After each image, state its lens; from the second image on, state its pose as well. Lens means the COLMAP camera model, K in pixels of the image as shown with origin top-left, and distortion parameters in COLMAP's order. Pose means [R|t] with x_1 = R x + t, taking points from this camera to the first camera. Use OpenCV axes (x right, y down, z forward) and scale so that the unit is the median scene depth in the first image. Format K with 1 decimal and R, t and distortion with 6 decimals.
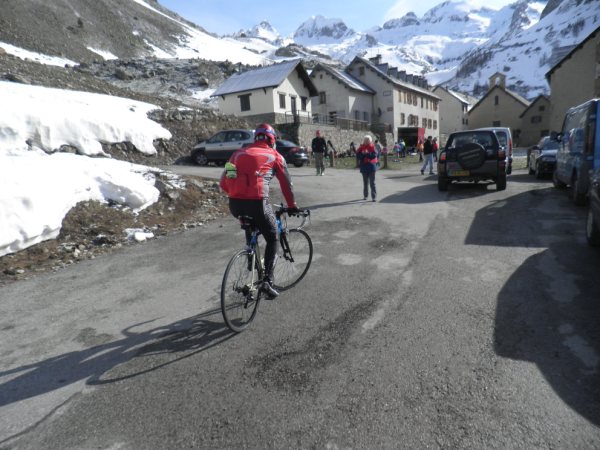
lens RADIAL K [[431.8, 0, 298.9], [0, 431.8, 226.1], [0, 0, 1]] dist [-0.053252, 0.007542]
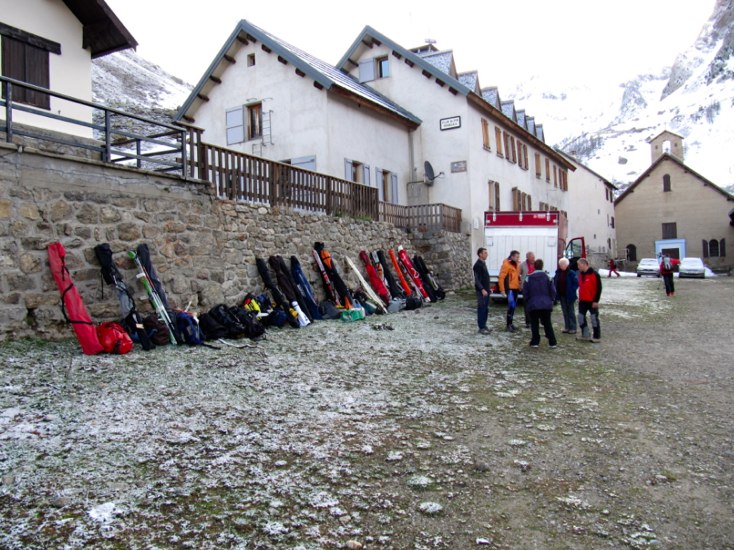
lens RADIAL K [[528.3, 0, 367.2], [0, 528.3, 275.3], [0, 0, 1]] dist [-0.053252, 0.007542]
pose [[0.999098, 0.030835, 0.029182, 0.035662], [-0.026109, 0.988282, -0.150388, -0.033172], [-0.033477, 0.149490, 0.988196, 0.164984]]
